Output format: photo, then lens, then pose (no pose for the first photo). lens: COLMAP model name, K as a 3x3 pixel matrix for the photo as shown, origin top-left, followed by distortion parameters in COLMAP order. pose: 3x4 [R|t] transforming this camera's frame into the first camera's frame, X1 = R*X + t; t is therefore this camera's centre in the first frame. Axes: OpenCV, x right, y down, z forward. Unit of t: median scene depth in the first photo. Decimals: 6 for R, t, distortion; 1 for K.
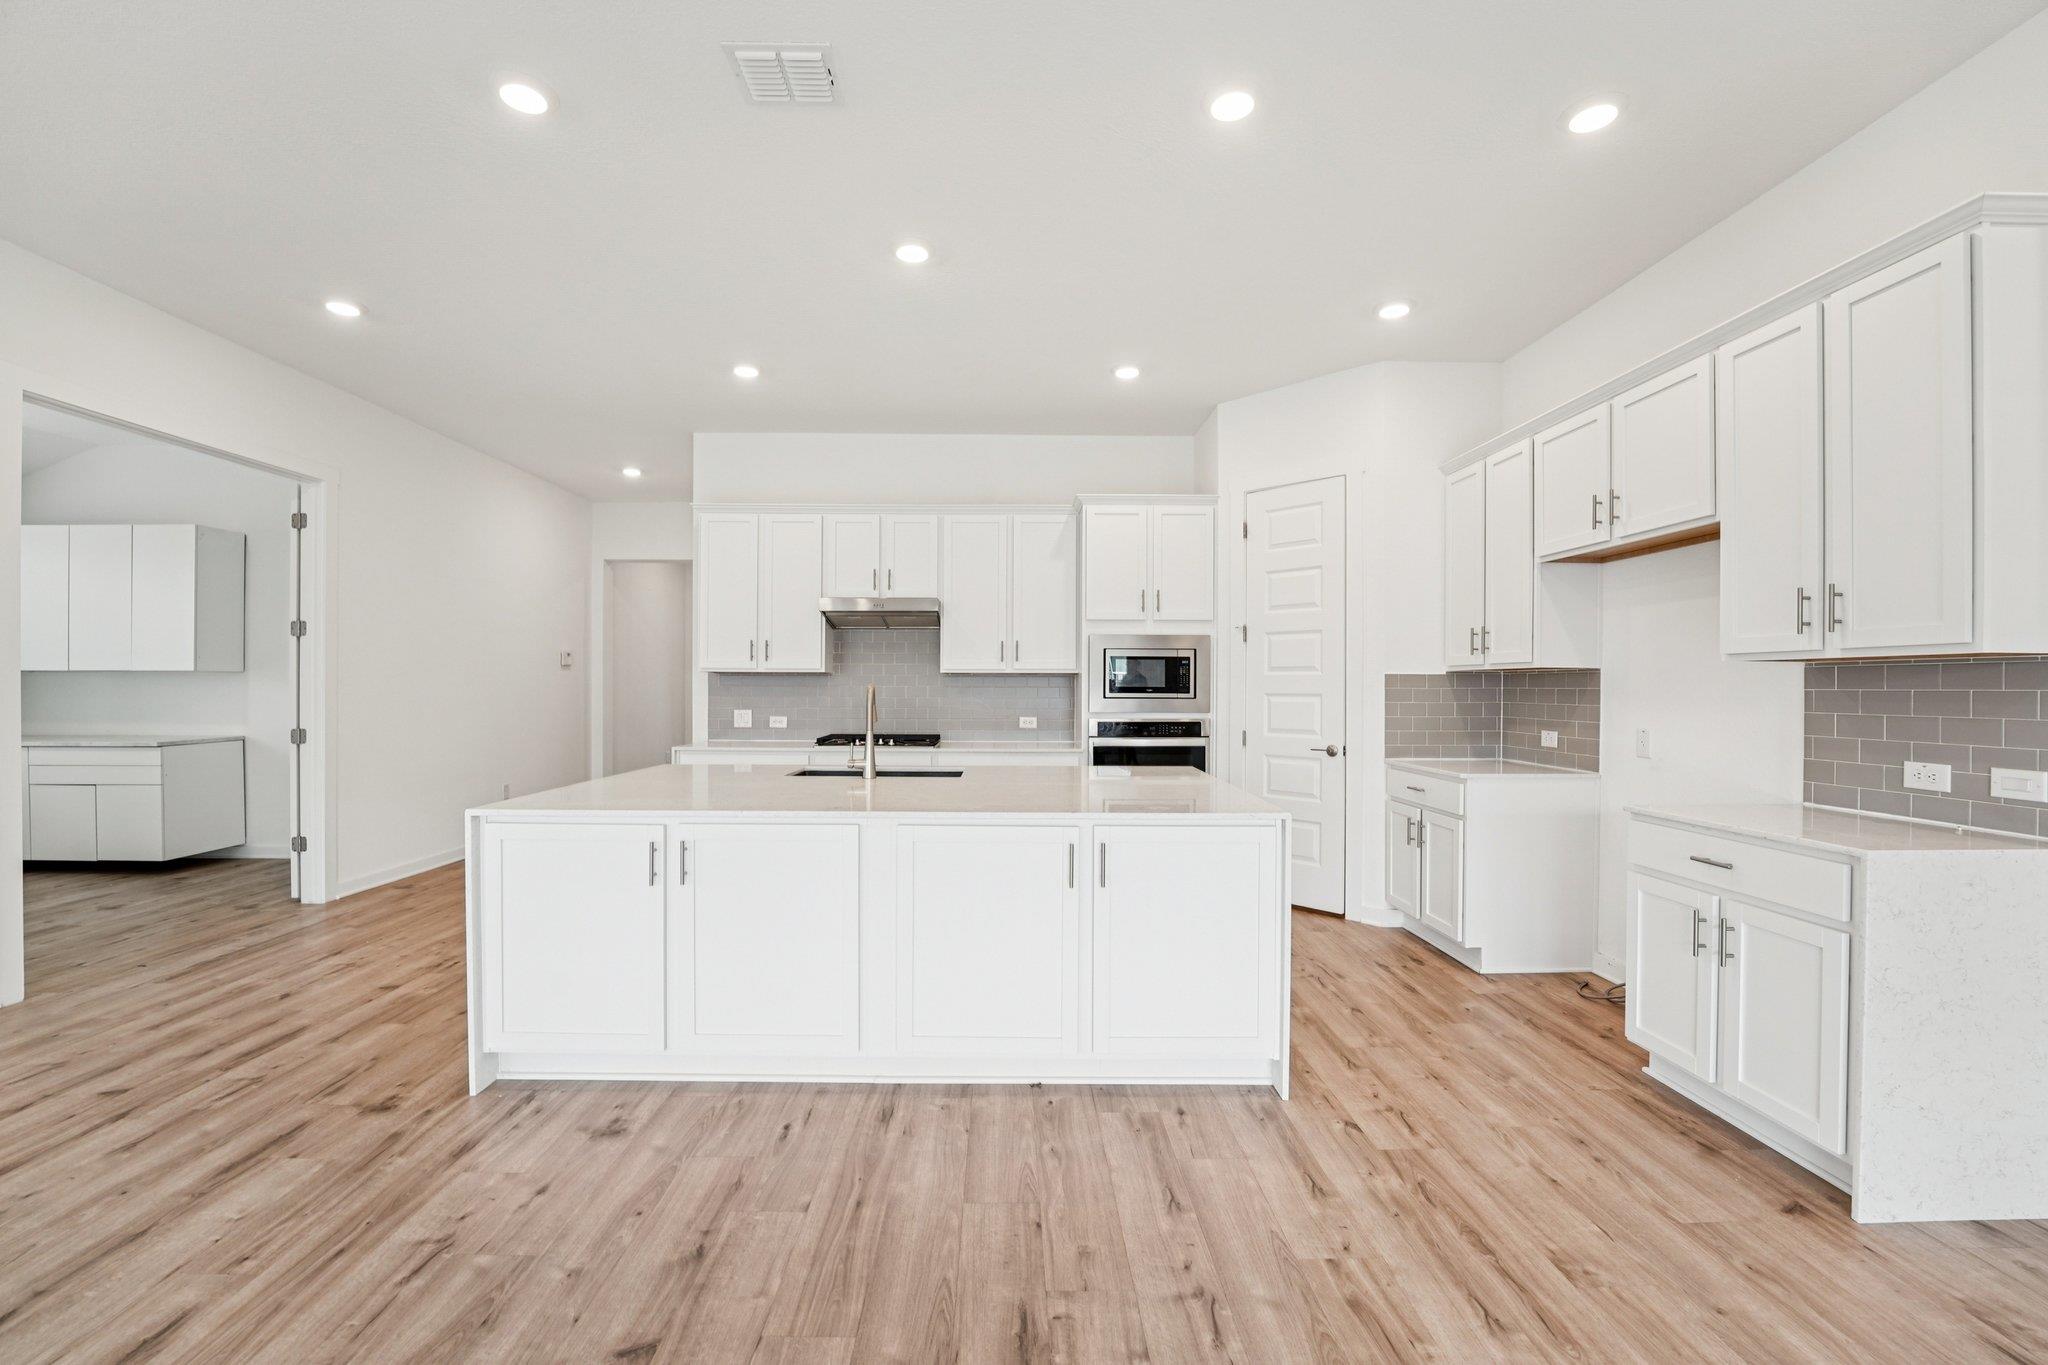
lens RADIAL K [[849.6, 0, 1013.5], [0, 849.6, 690.7], [0, 0, 1]] dist [-0.023588, 0.001554]
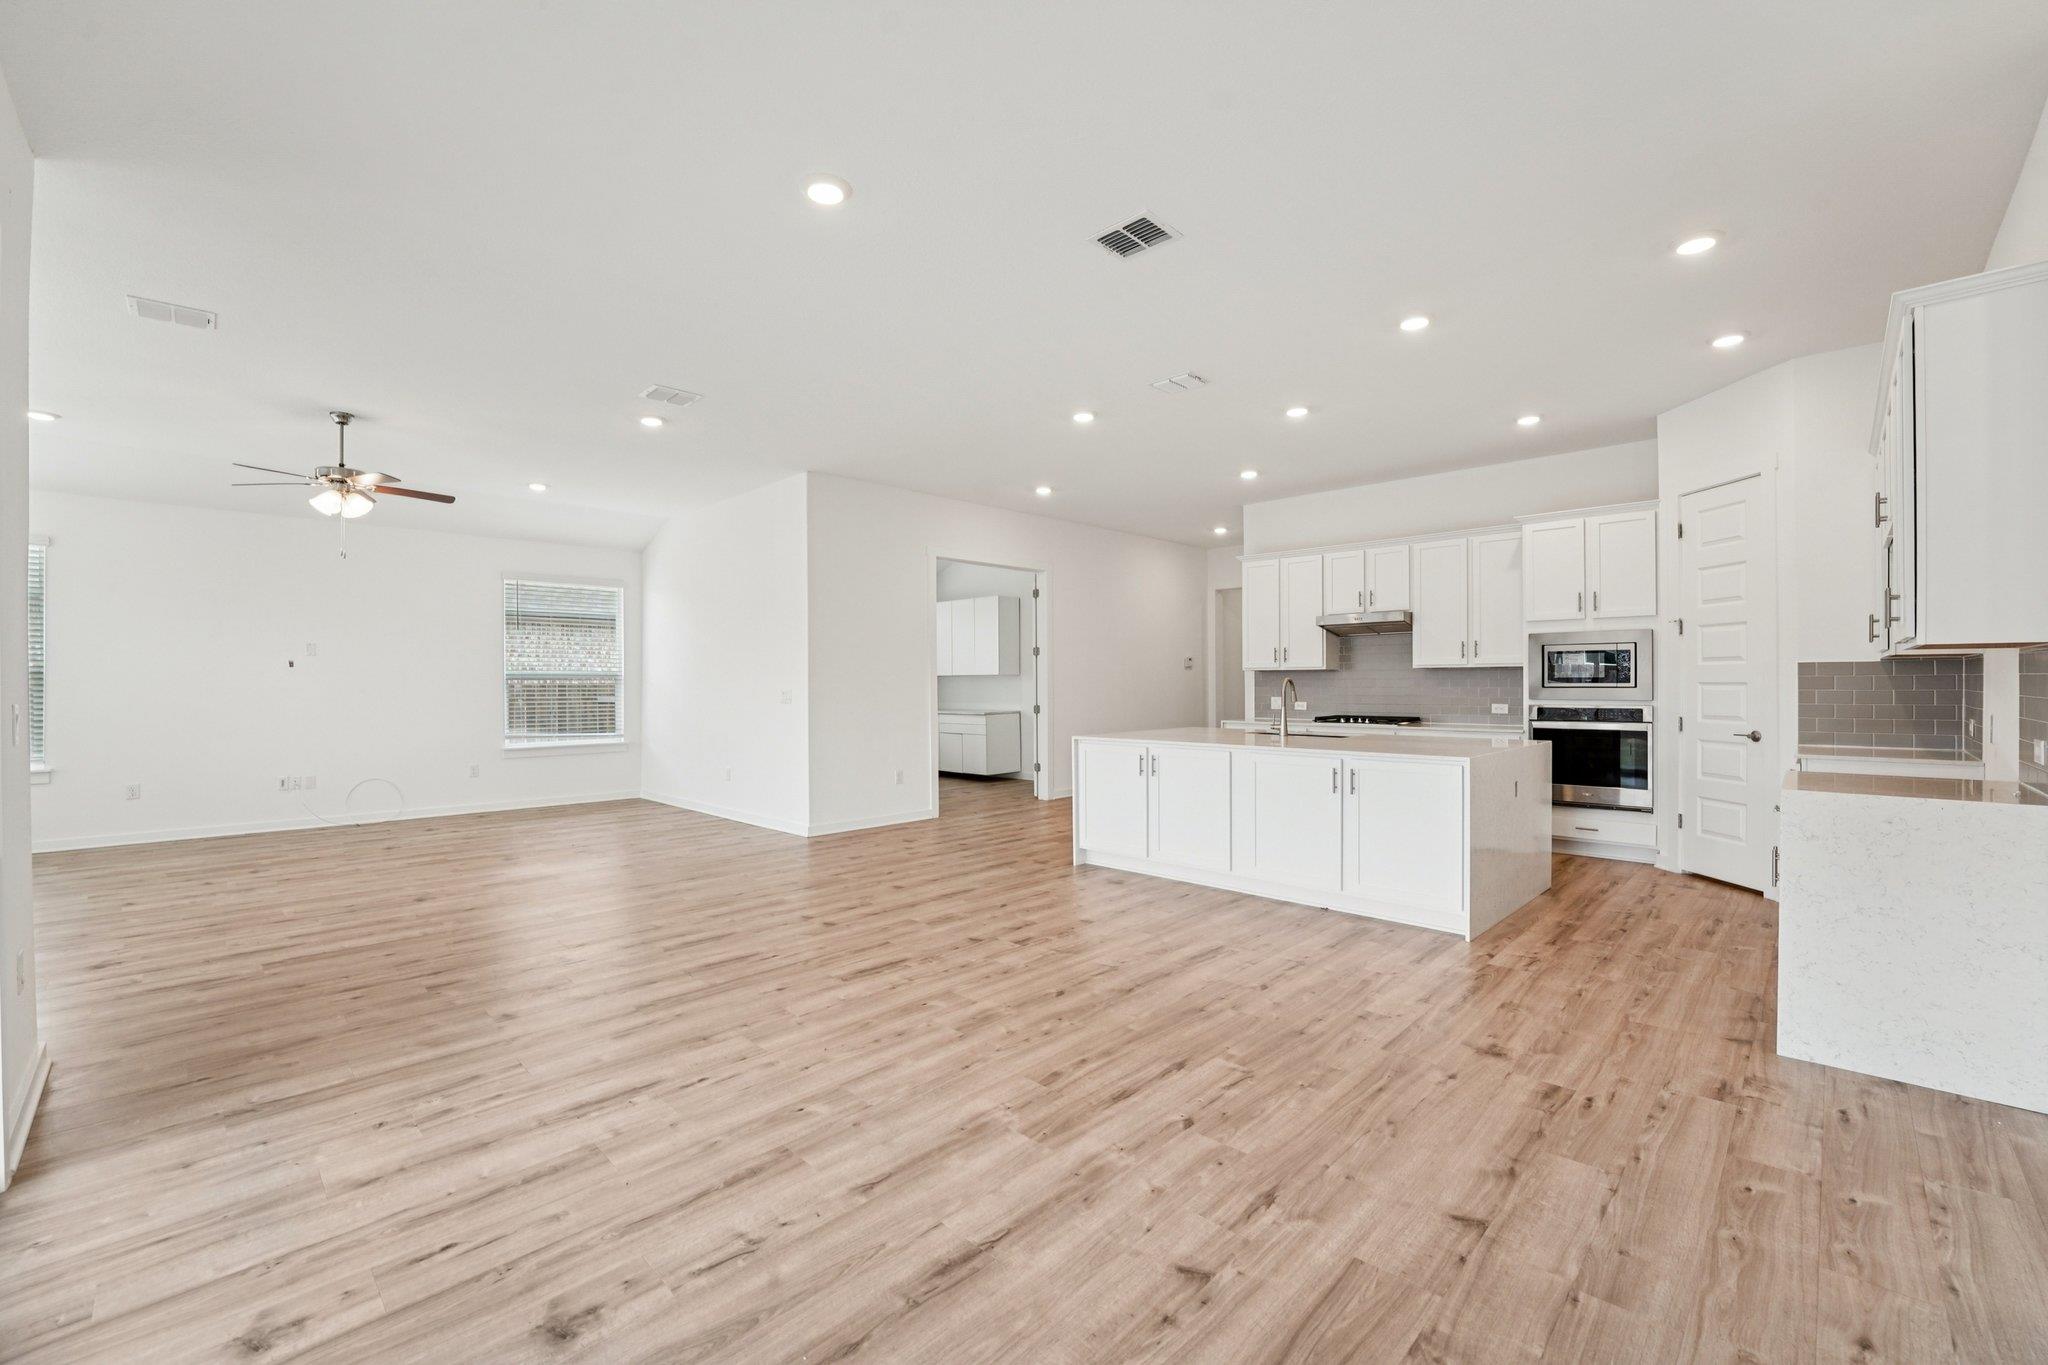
lens RADIAL K [[849.6, 0, 1008.9], [0, 849.6, 686.5], [0, 0, 1]] dist [-0.023588, 0.001554]
pose [[0.705389, -0.004466, -0.708806, 0.561642], [0.008028, 0.999966, 0.001689, -0.000661], [0.708775, -0.006881, 0.705401, -0.482428]]
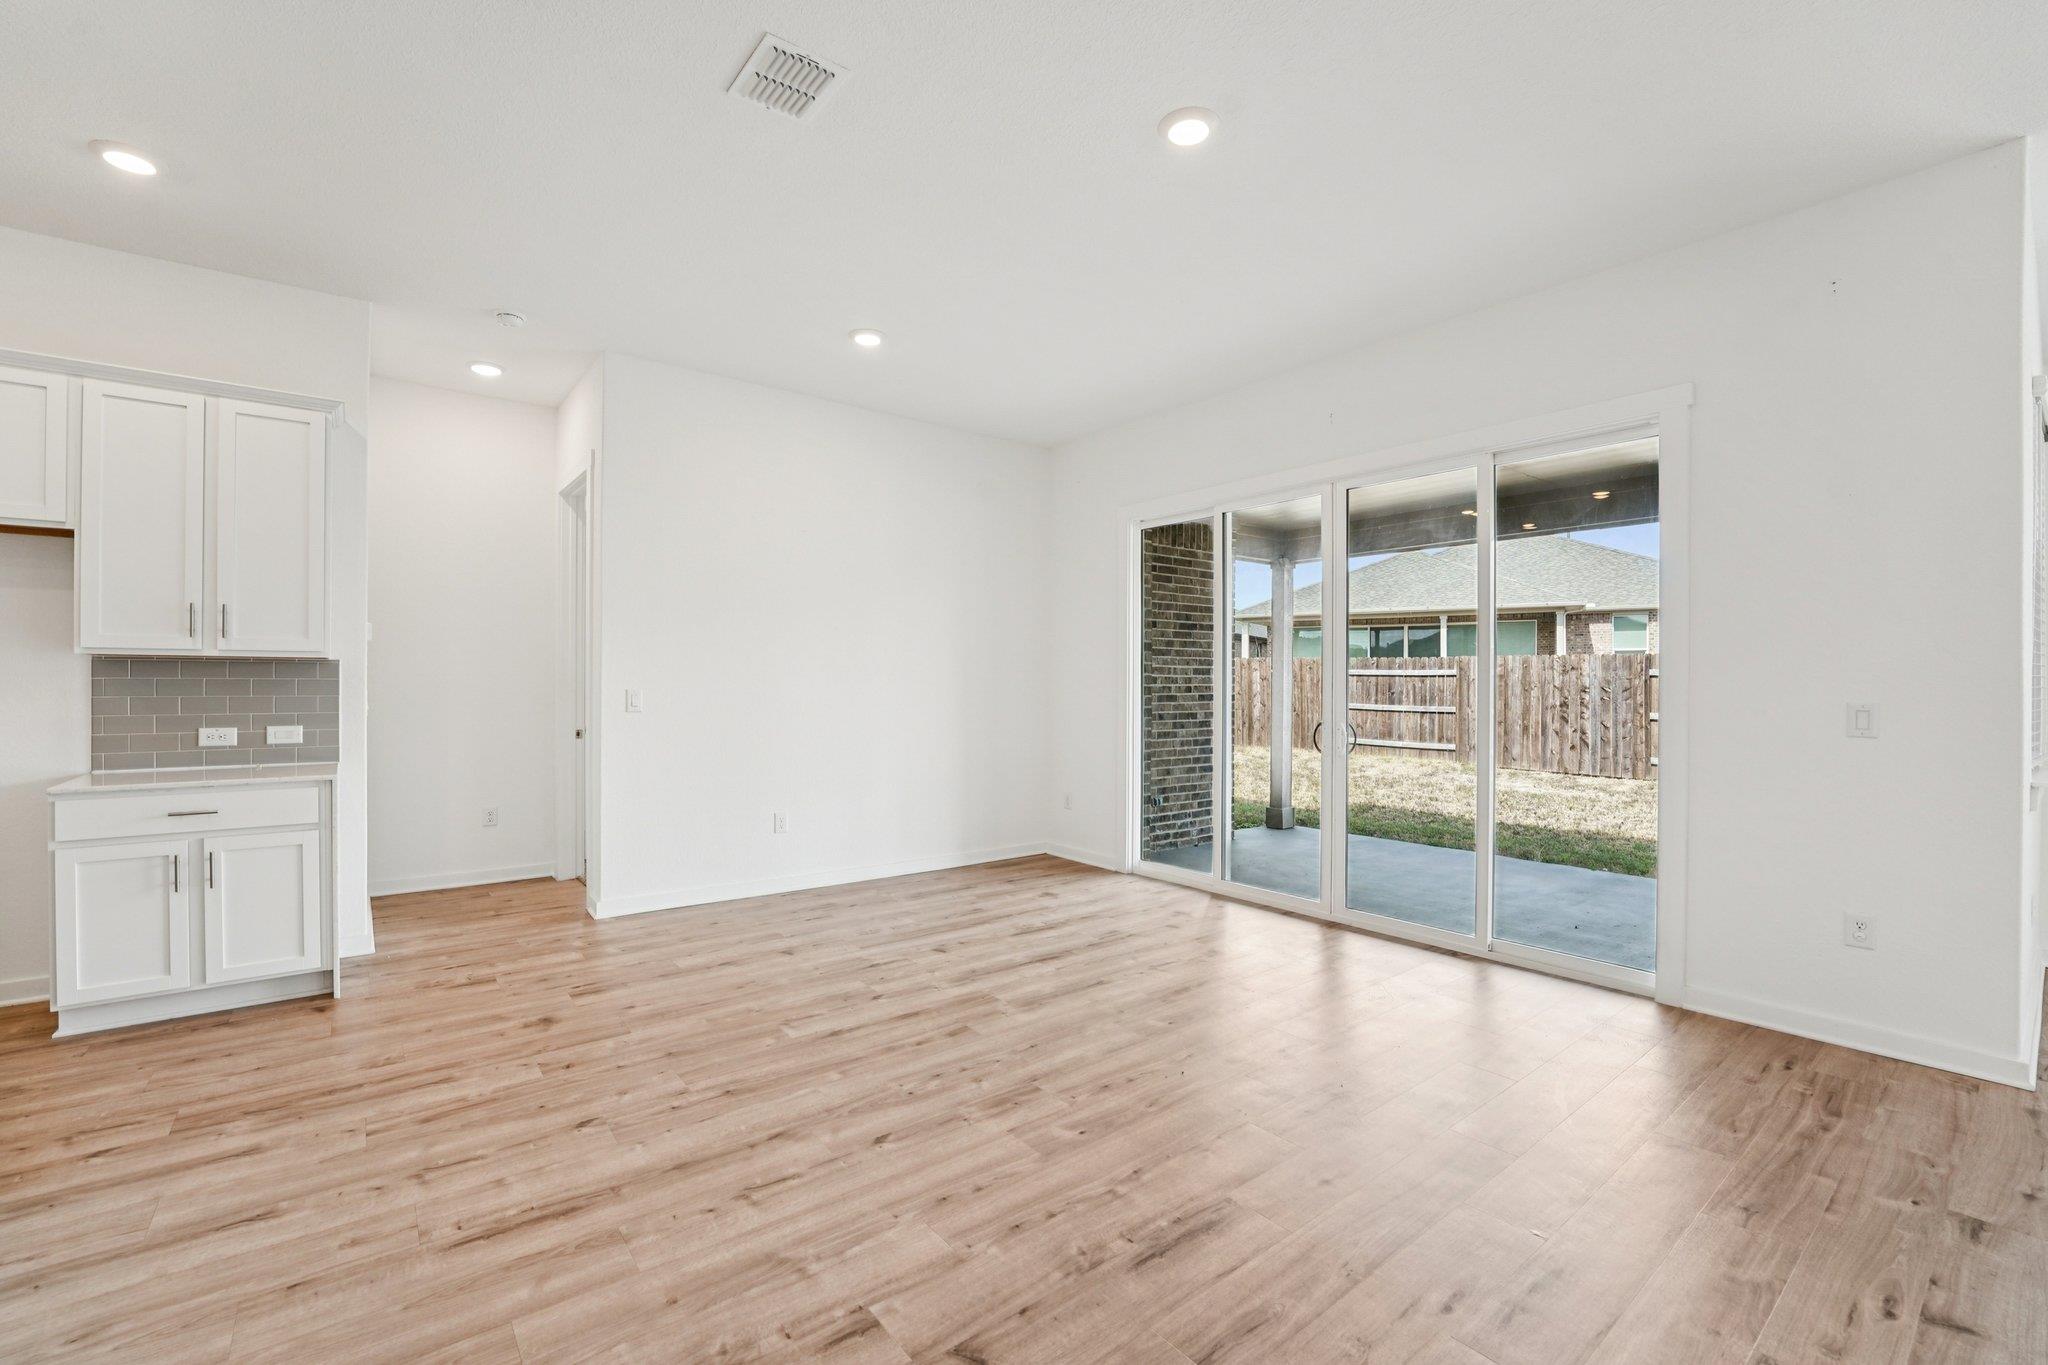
lens RADIAL K [[849.6, 0, 998.8], [0, 849.6, 681.0], [0, 0, 1]] dist [-0.023588, 0.001554]
pose [[-0.598333, 0.000017, 0.801247, -0.563010], [-0.001113, 0.999999, -0.000852, 0.002676], [-0.801247, -0.001401, -0.598333, 0.474893]]
